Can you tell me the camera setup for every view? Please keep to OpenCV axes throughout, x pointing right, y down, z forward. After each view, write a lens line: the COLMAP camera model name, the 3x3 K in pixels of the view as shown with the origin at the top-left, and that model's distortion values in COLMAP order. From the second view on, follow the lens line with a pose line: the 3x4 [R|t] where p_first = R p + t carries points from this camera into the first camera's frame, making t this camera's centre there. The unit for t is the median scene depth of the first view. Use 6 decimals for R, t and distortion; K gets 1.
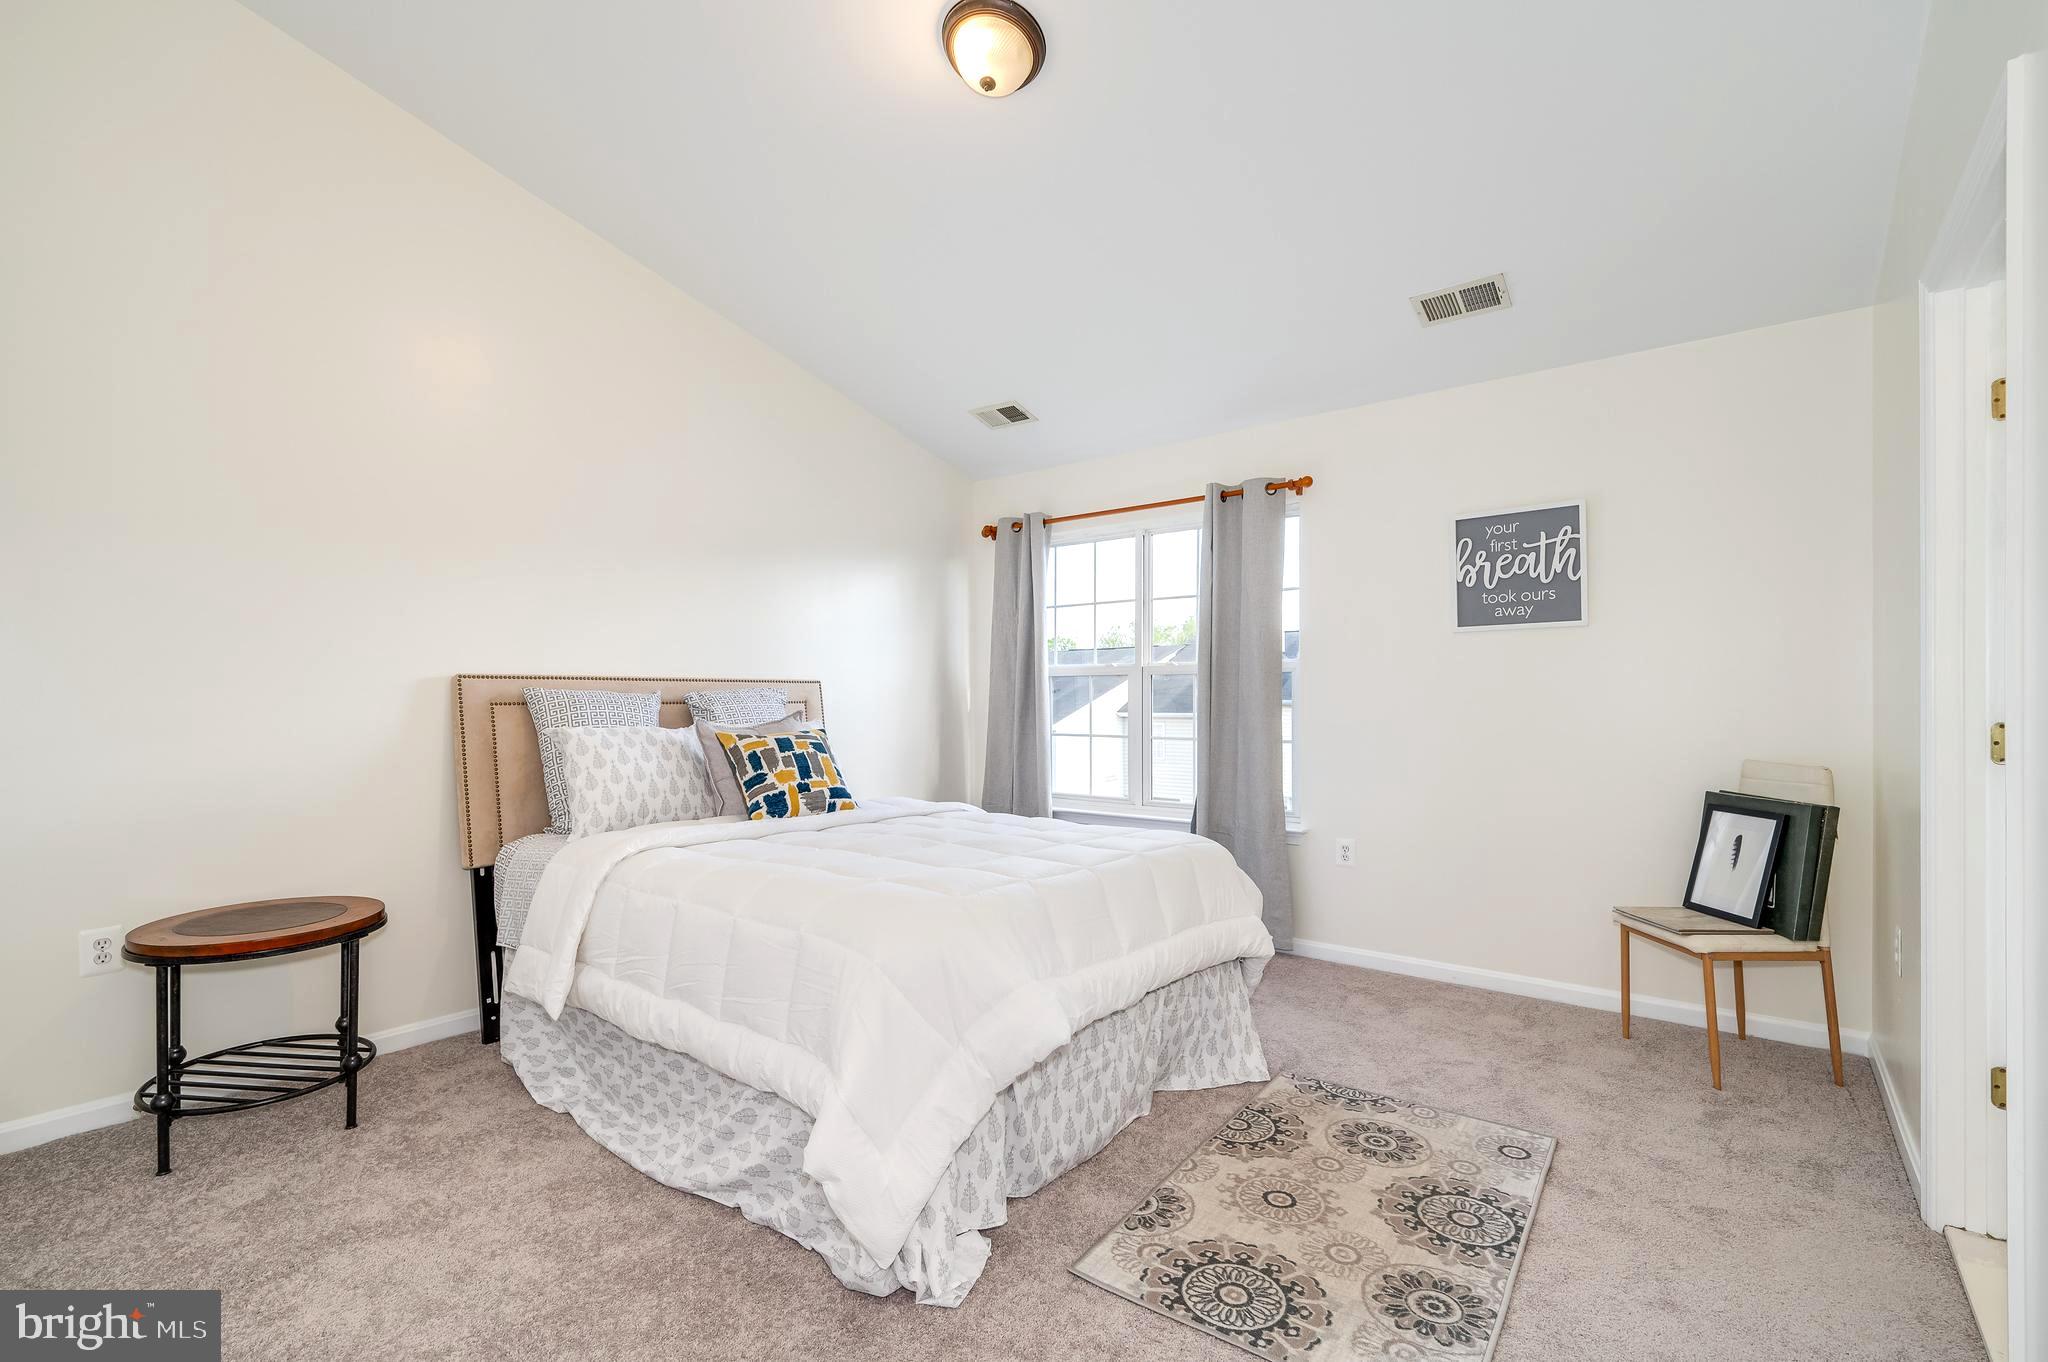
lens RADIAL K [[907.0, 0, 1029.6], [0, 907.0, 686.9], [0, 0, 1]] dist [-0.000031, 0.000023]
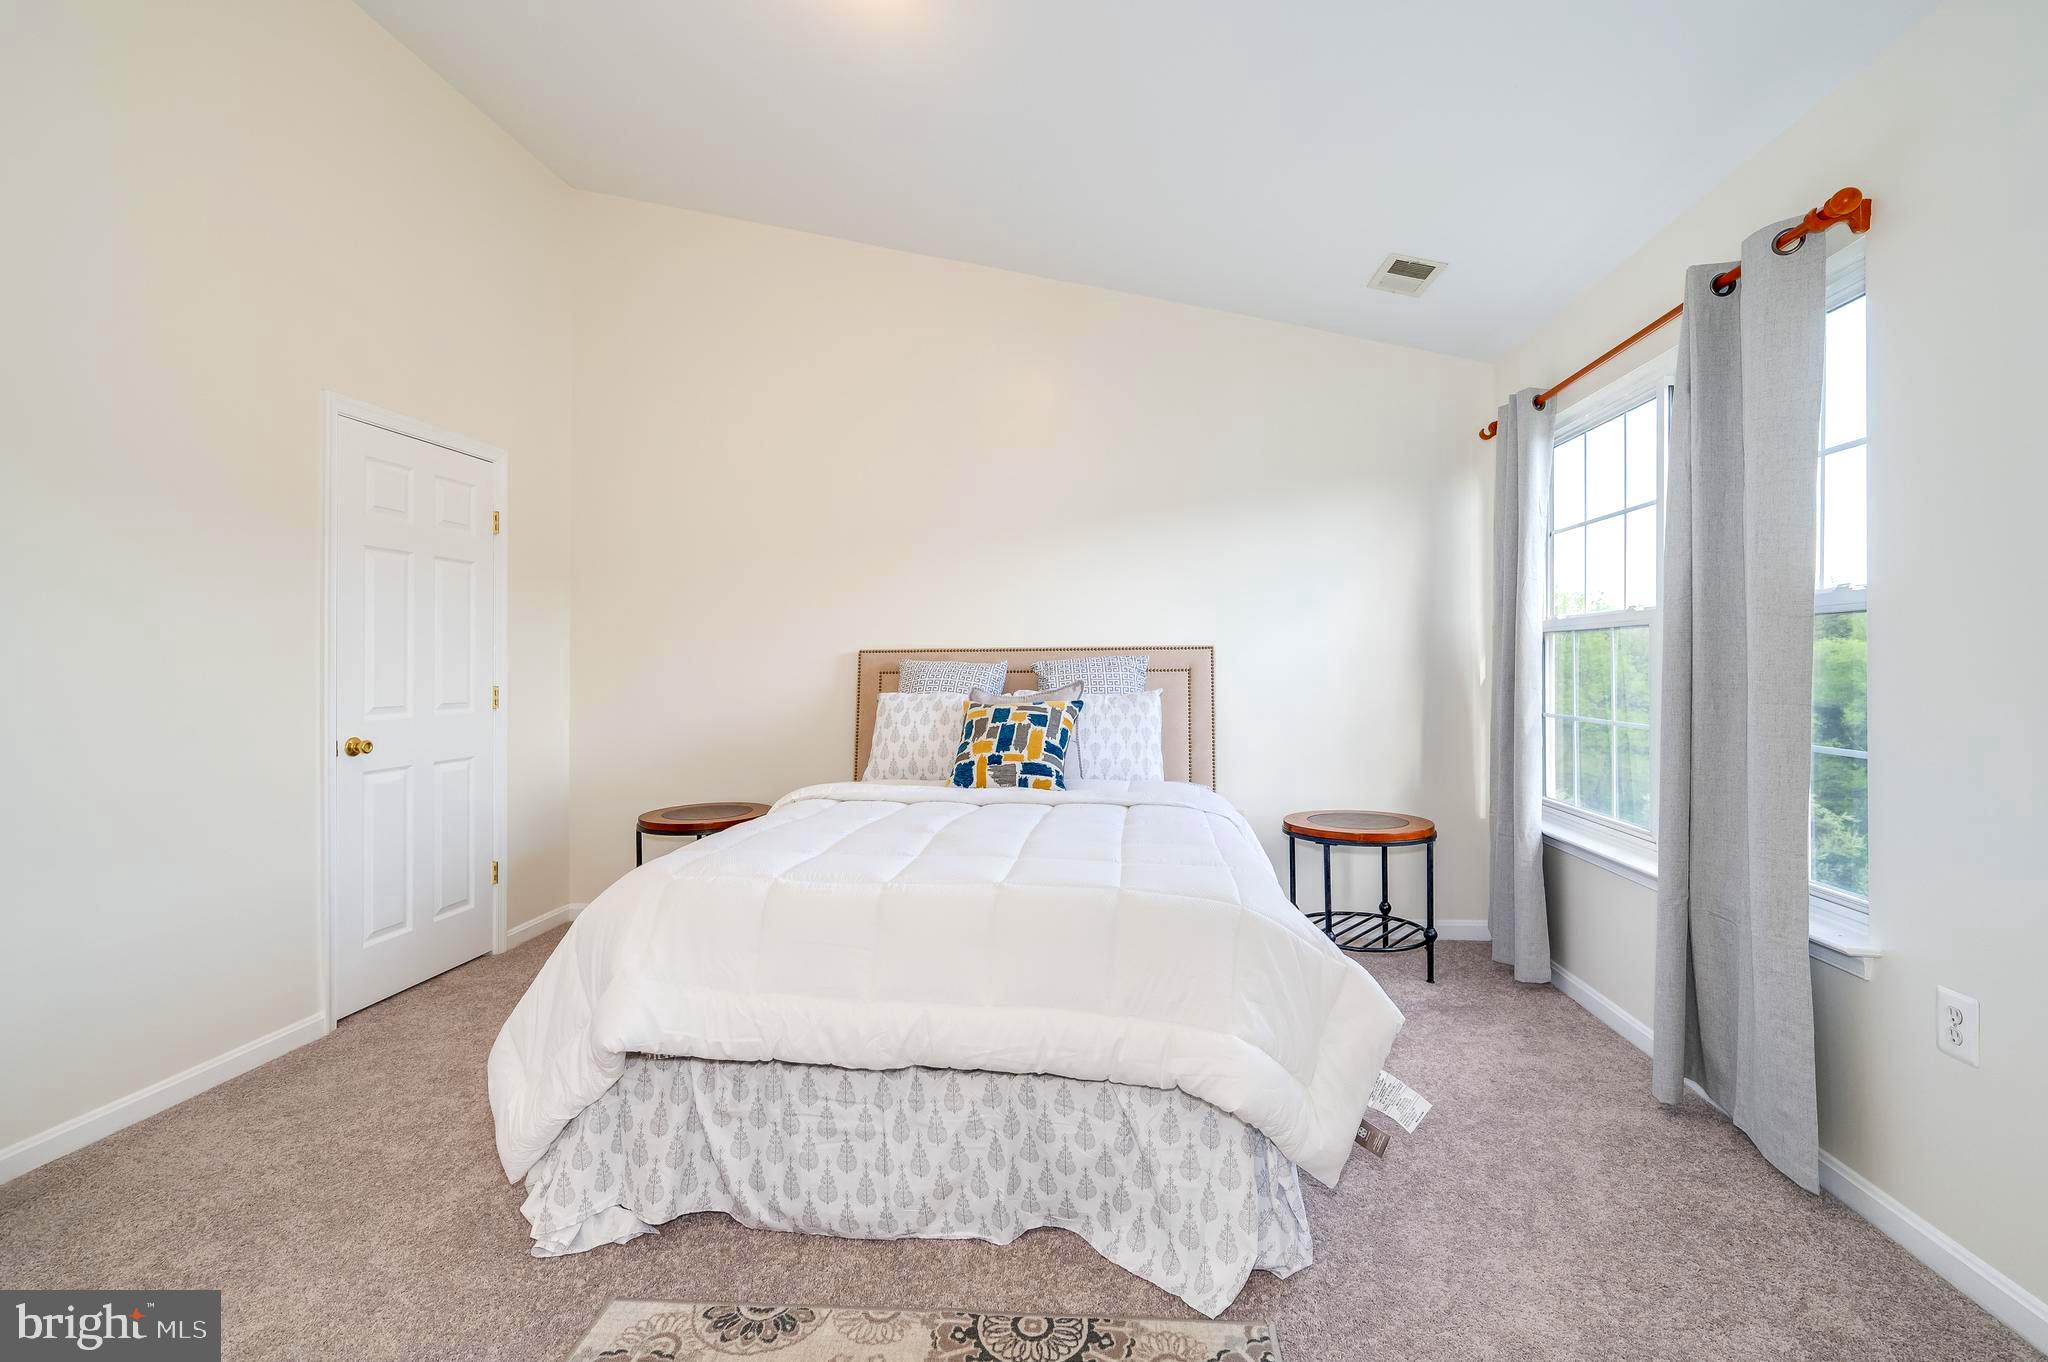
lens RADIAL K [[906.9, 0, 1014.0], [0, 906.9, 683.4], [0, 0, 1]] dist [-0.001622, -0.000164]
pose [[0.532764, 0.011638, -0.846184, 0.584247], [0.014708, 0.999627, 0.023009, 0.007104], [0.846136, -0.024703, 0.532394, 0.501516]]
